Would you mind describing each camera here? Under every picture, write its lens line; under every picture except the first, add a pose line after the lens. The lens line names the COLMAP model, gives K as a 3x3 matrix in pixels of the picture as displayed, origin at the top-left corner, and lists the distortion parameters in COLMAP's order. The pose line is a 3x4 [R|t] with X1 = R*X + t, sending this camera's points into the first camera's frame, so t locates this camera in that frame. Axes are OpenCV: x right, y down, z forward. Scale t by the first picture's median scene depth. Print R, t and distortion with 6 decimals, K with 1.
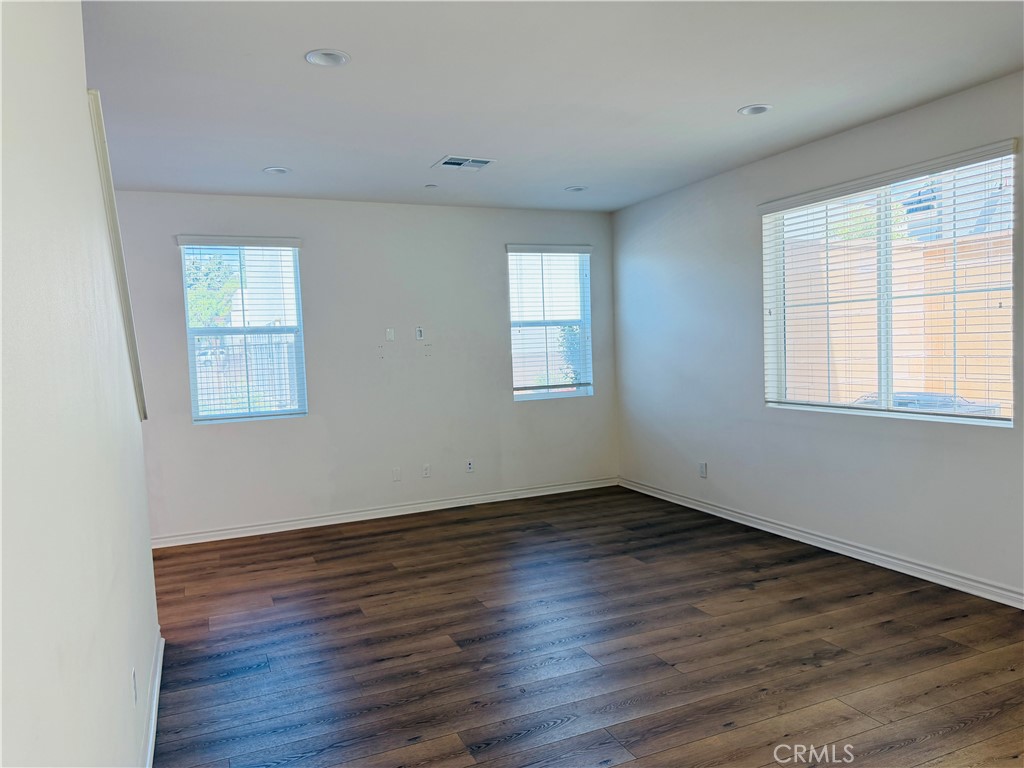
lens RADIAL K [[726.9, 0, 512.0], [0, 726.9, 384.0], [0, 0, 1]] dist [0.148773, -0.230565]
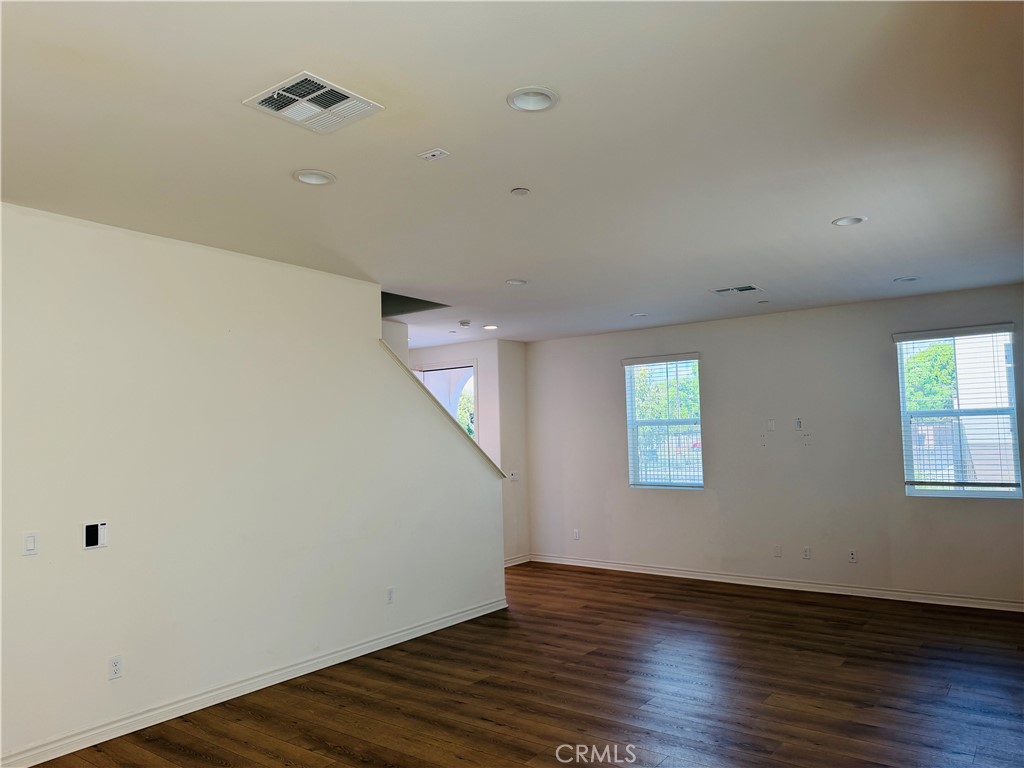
lens RADIAL K [[735.2, 0, 512.0], [0, 735.2, 384.0], [0, 0, 1]] dist [0.011346, -0.008693]
pose [[0.492879, -0.034978, -0.869394, 0.744790], [-0.048823, 0.996506, -0.067770, -0.040162], [0.868727, 0.075849, 0.489449, 0.093146]]
